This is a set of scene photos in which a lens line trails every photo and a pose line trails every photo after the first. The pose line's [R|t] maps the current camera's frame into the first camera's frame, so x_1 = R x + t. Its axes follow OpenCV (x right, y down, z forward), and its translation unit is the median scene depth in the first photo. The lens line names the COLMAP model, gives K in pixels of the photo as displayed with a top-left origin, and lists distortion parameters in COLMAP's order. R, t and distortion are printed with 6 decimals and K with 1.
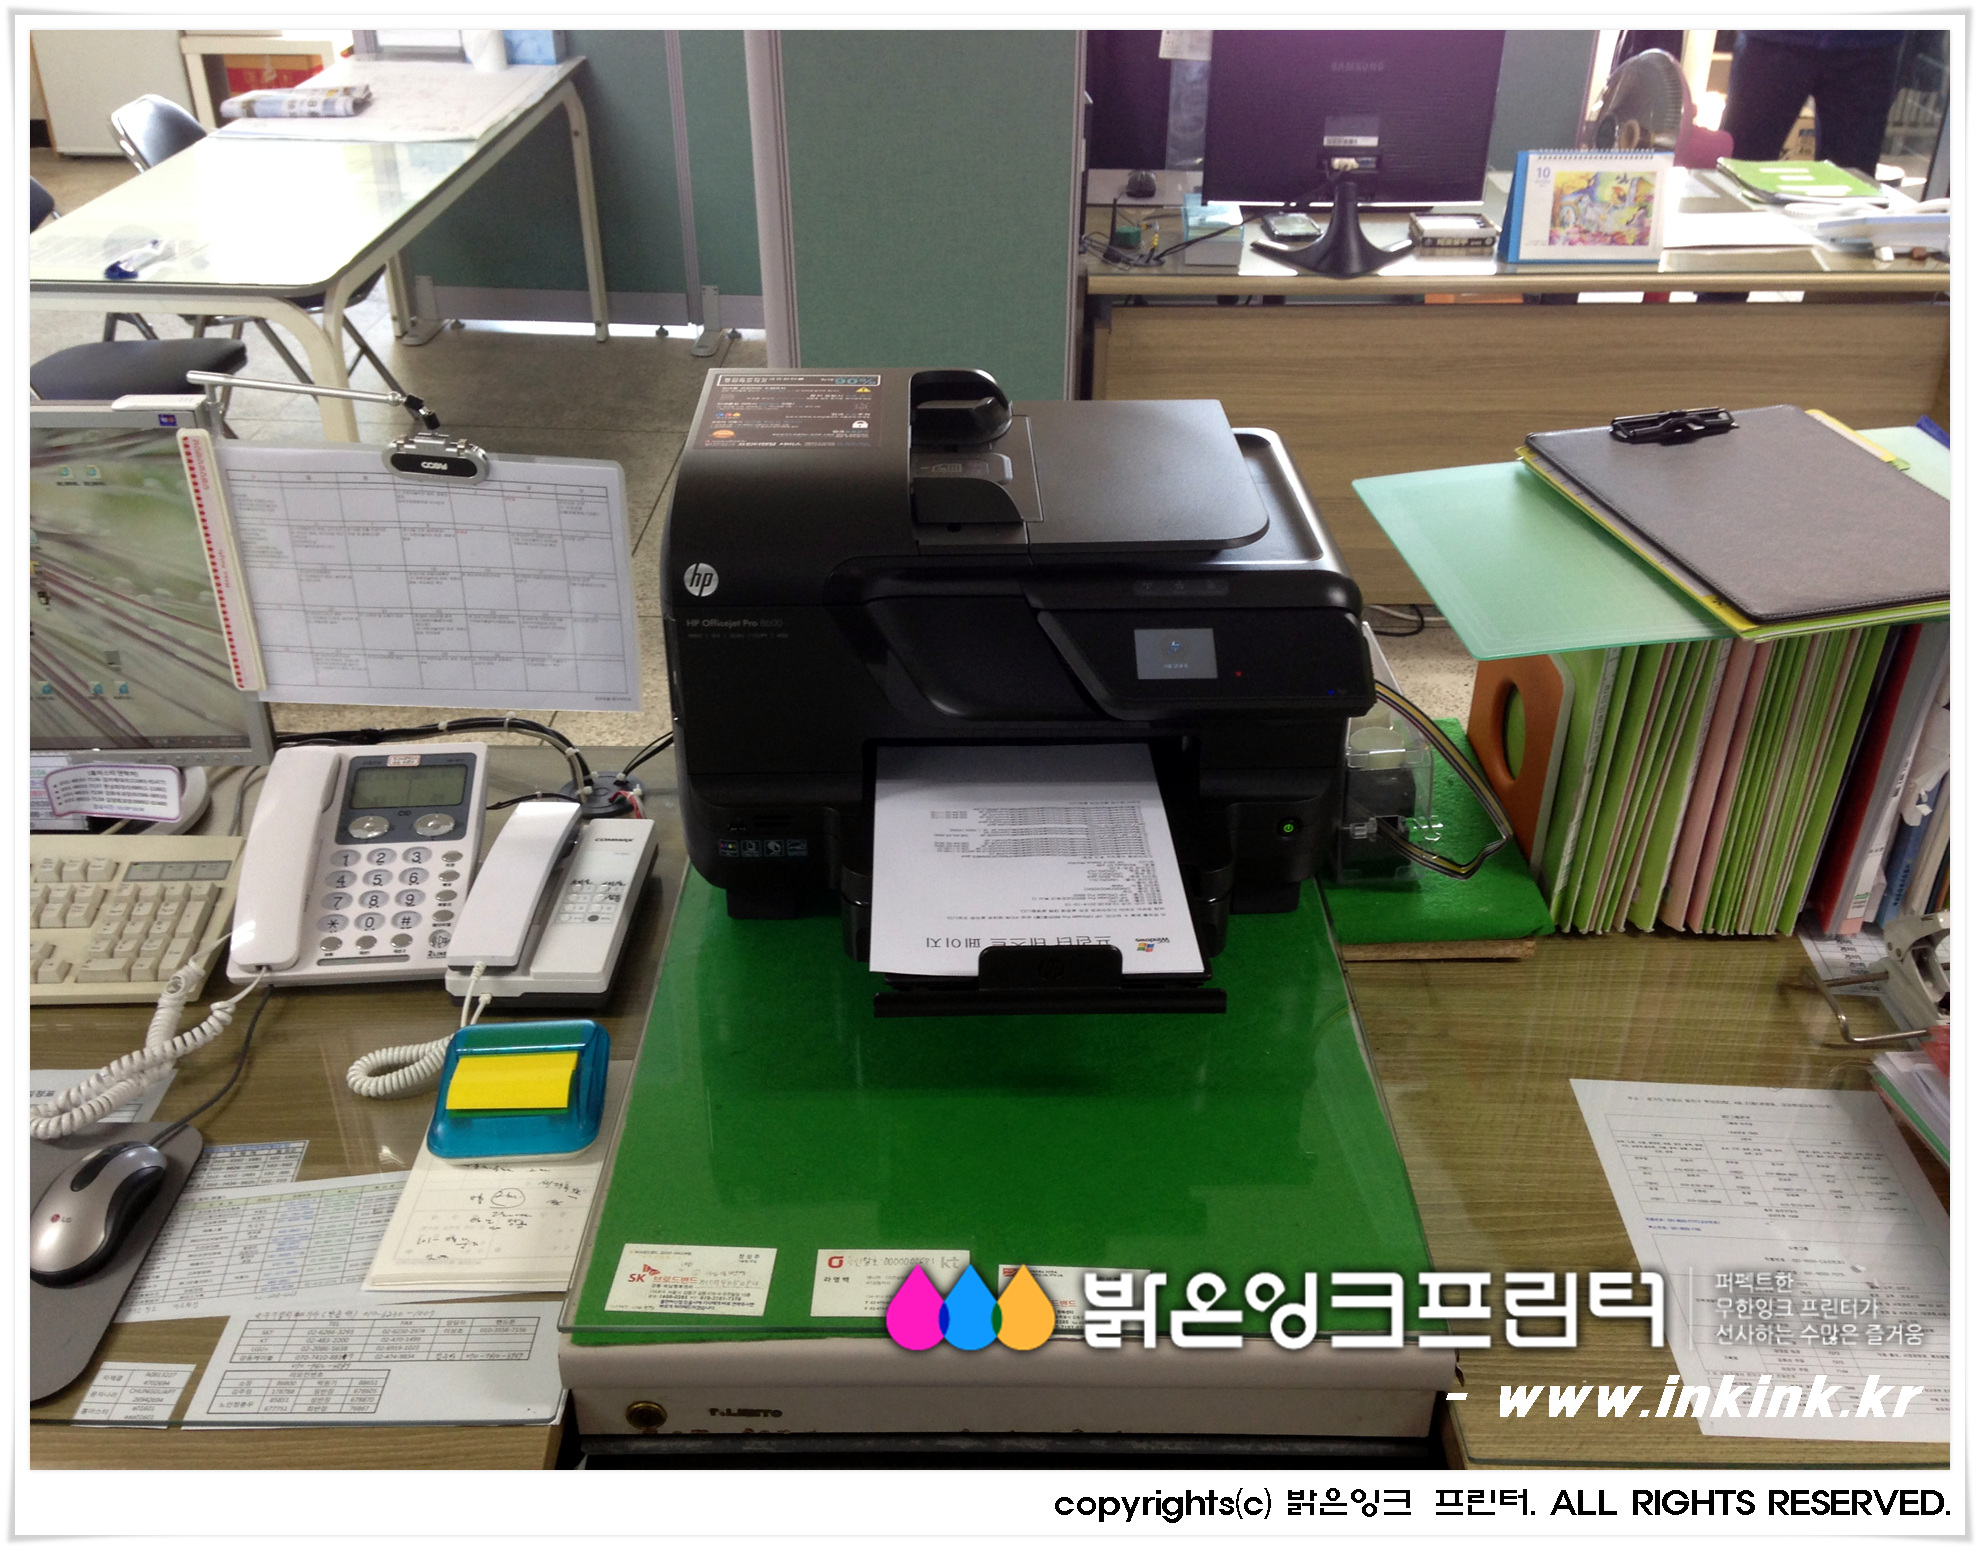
lens RADIAL K [[1748.6, 0, 986.7], [0, 1748.6, 742.2], [0, 0, 1]] dist [0.198896, -0.327779]
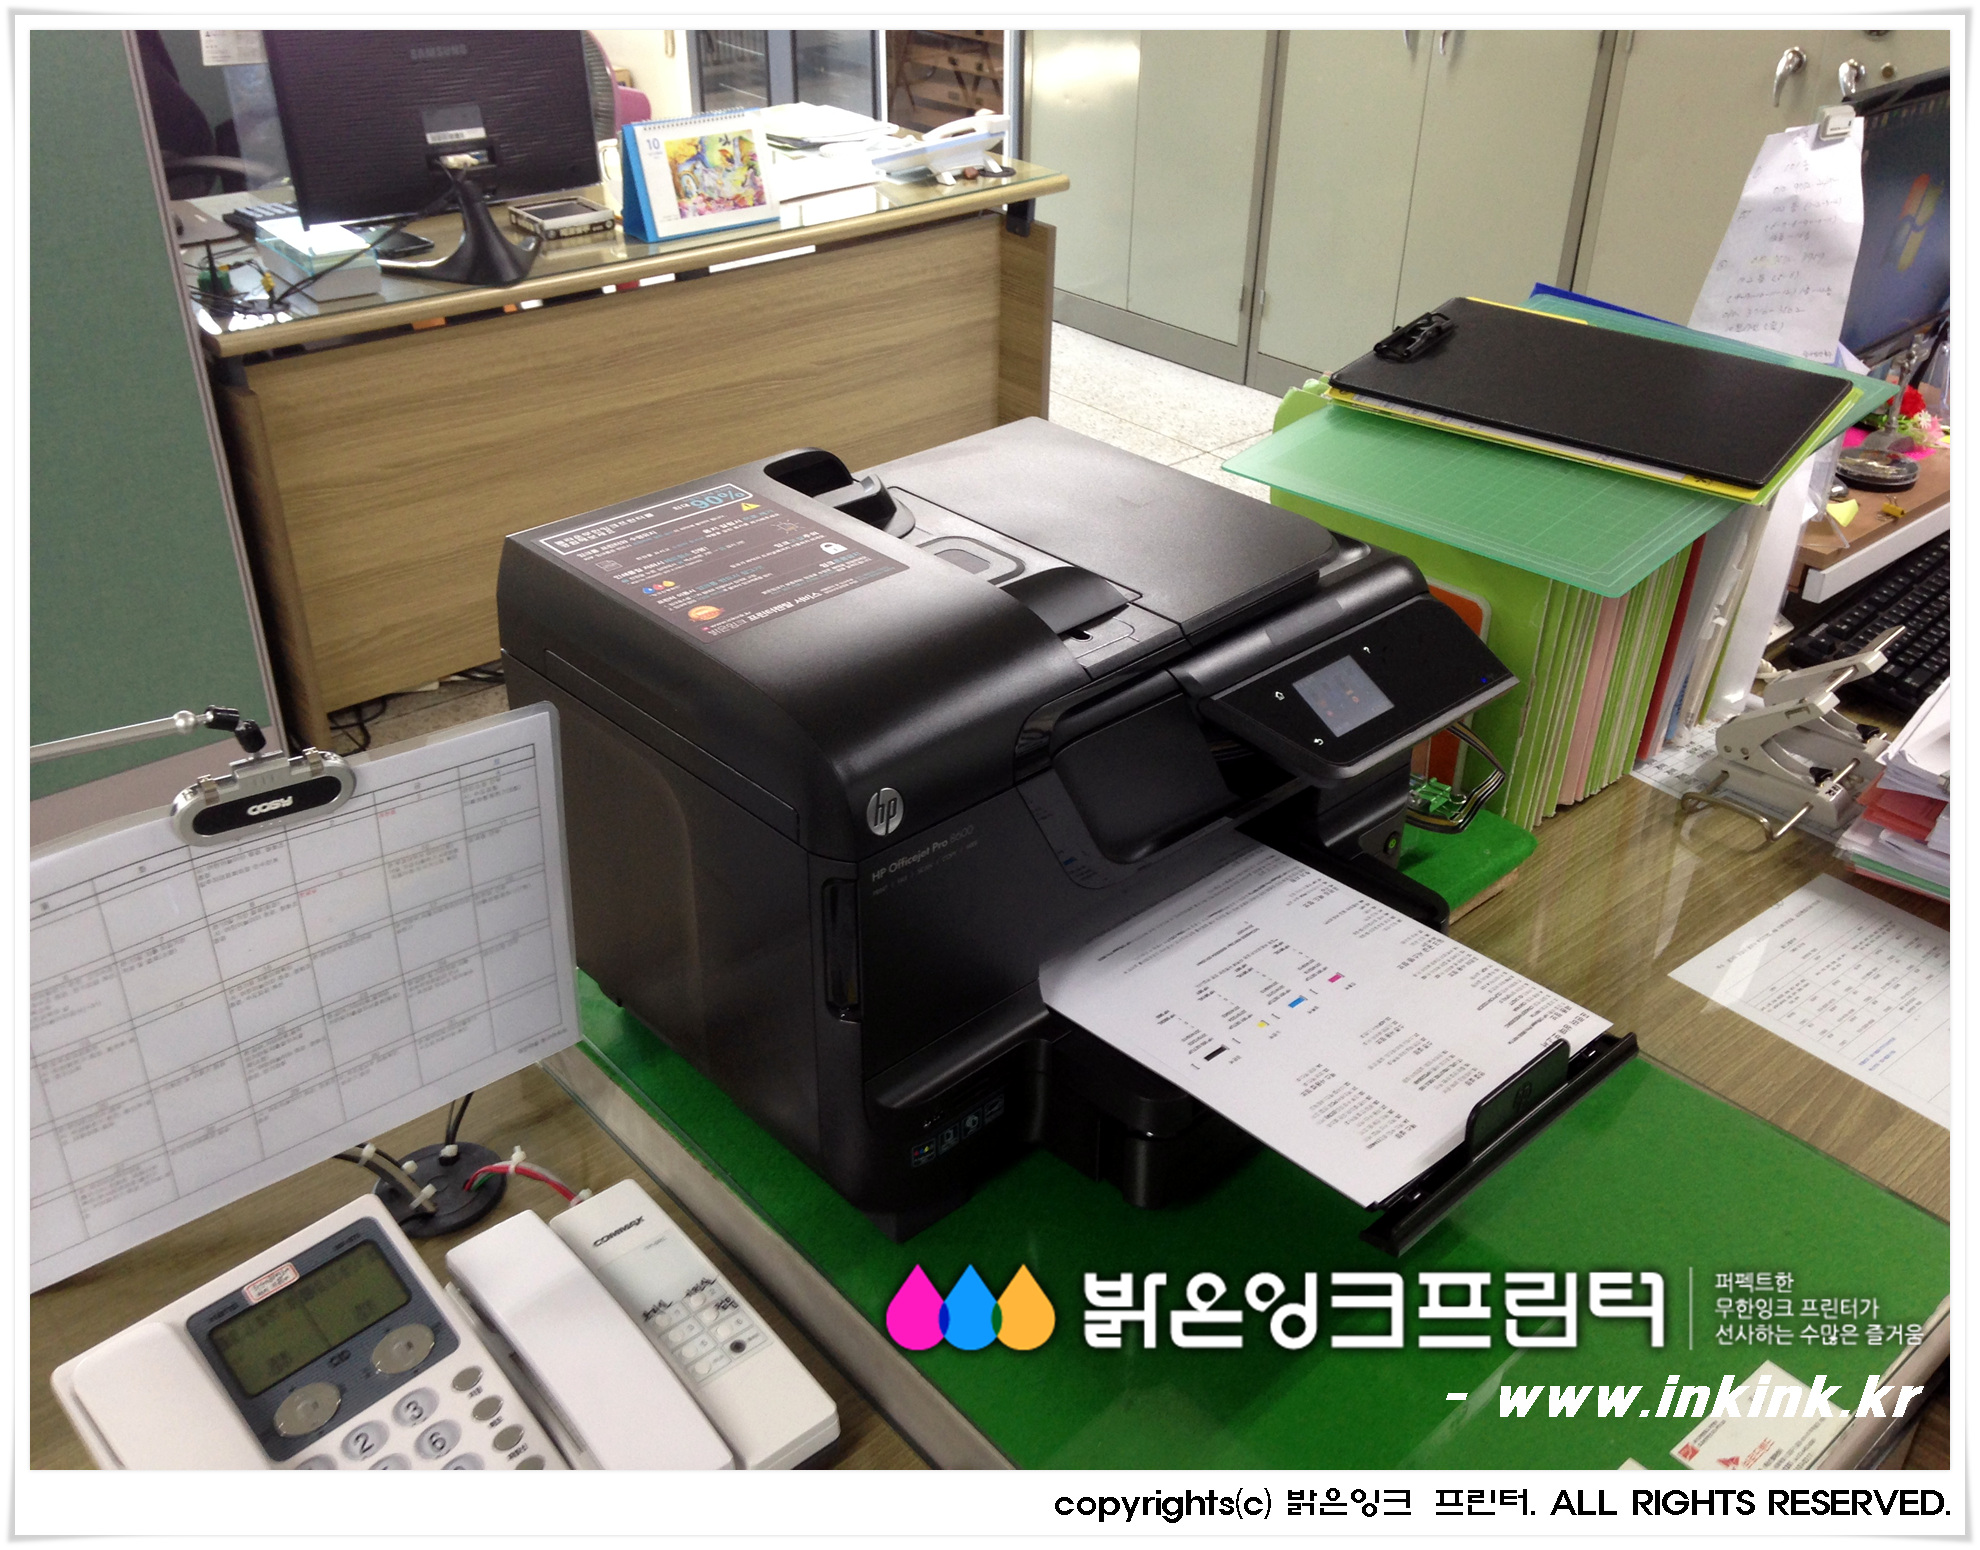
lens RADIAL K [[1748.6, 0, 986.7], [0, 1748.6, 742.2], [0, 0, 1]] dist [0.198896, -0.327779]
pose [[0.754241, -0.331939, 0.566512, -0.198679], [0.326431, 0.938185, 0.115112, -0.071219], [-0.569704, 0.098106, 0.815974, 0.156984]]
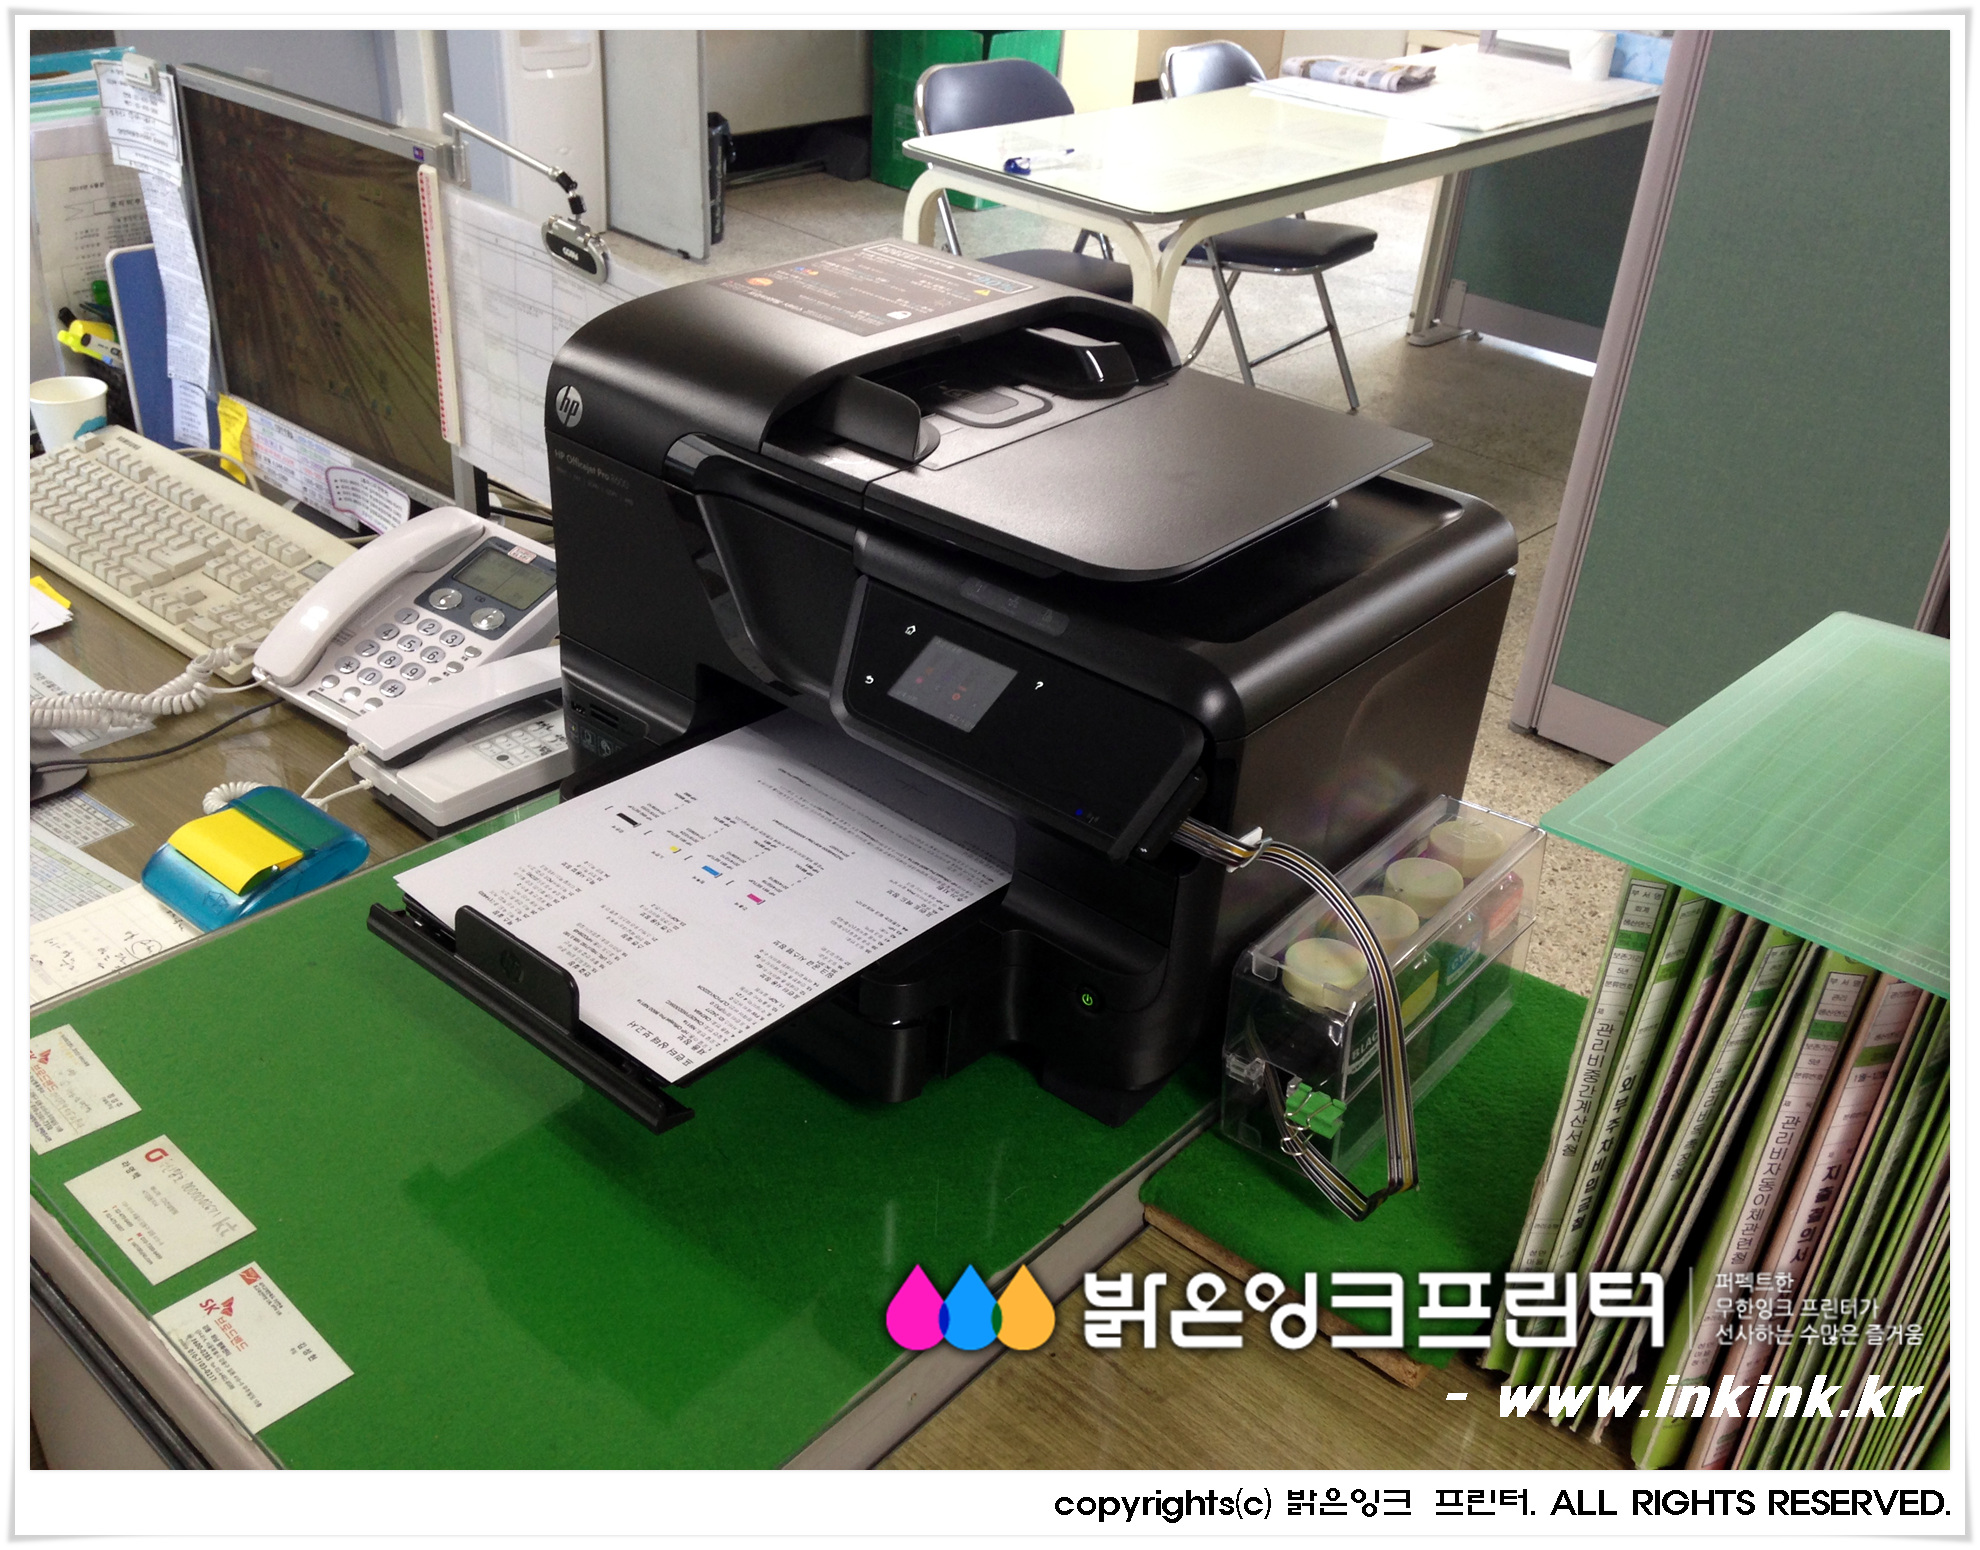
lens RADIAL K [[1748.6, 0, 986.7], [0, 1748.6, 742.2], [0, 0, 1]] dist [0.198896, -0.327779]
pose [[0.742981, 0.368425, -0.558786, 0.204482], [-0.384163, 0.918393, 0.094727, -0.039352], [0.548085, 0.144284, 0.823884, 0.163326]]
